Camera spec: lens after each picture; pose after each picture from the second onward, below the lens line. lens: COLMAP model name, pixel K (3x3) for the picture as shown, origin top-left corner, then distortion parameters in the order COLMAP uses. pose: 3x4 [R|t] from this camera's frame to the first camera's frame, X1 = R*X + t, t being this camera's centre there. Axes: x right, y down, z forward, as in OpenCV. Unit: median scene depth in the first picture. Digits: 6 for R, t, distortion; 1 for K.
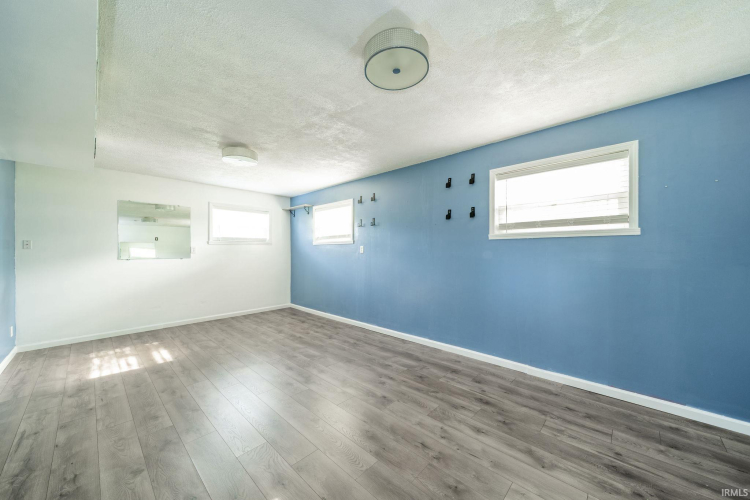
lens RADIAL K [[265.6, 0, 379.5], [0, 265.6, 248.5], [0, 0, 1]] dist [-0.002592, -0.000180]
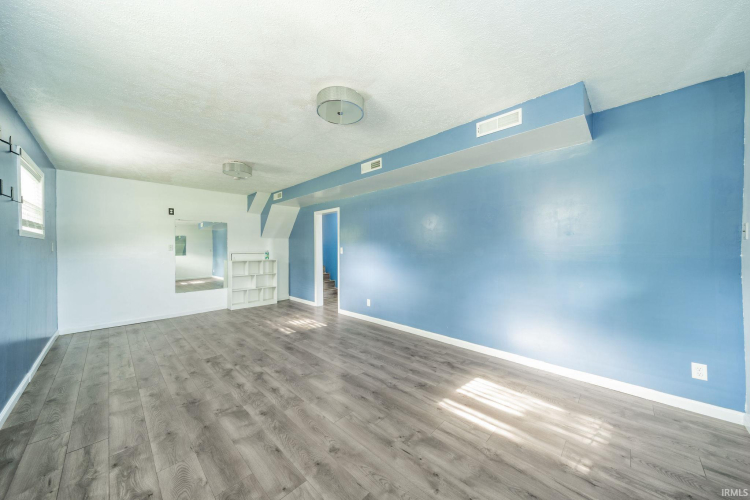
lens RADIAL K [[265.6, 0, 379.5], [0, 265.6, 248.5], [0, 0, 1]] dist [-0.002592, -0.000180]
pose [[-0.999751, 0.010162, 0.019862, -0.667109], [0.010054, 0.999934, -0.005538, 0.008524], [-0.019917, -0.005337, -0.999787, 1.770136]]
